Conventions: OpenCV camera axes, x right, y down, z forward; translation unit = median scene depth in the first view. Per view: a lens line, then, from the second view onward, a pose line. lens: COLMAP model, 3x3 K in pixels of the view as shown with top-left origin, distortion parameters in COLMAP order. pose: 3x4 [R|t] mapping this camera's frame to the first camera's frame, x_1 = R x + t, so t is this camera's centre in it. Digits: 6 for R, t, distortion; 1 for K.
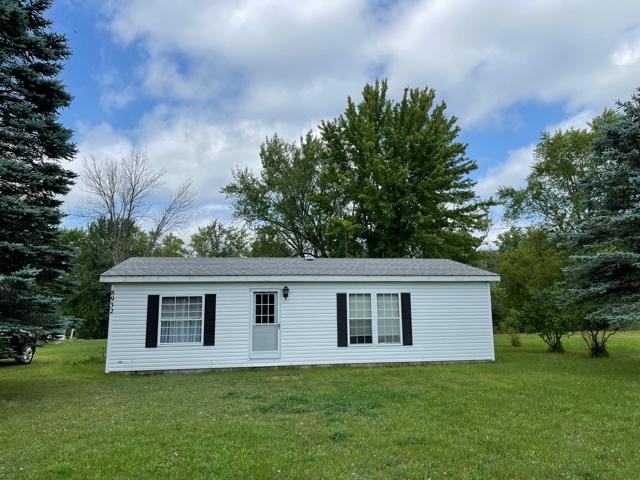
lens RADIAL K [[491.0, 0, 320.2], [0, 491.0, 239.7], [0, 0, 1]] dist [0.061123, -0.075551]
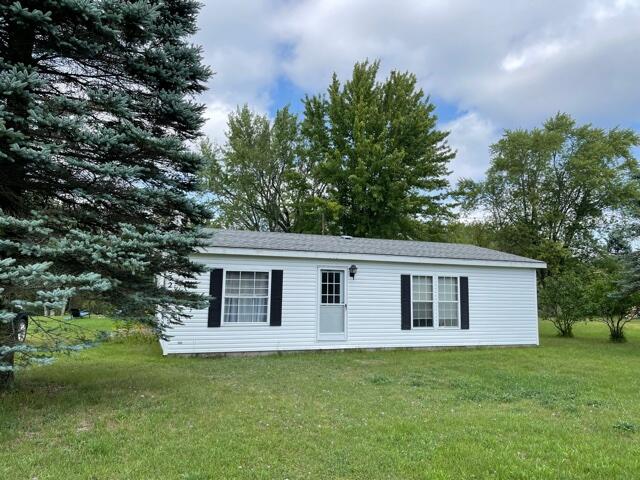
lens RADIAL K [[491.0, 0, 318.6], [0, 491.0, 238.5], [0, 0, 1]] dist [0.061123, -0.075551]
pose [[0.979087, 0.050588, 0.197051, -0.315987], [-0.057062, 0.997997, 0.027313, 0.021863], [-0.195274, -0.037986, 0.980013, 0.091294]]
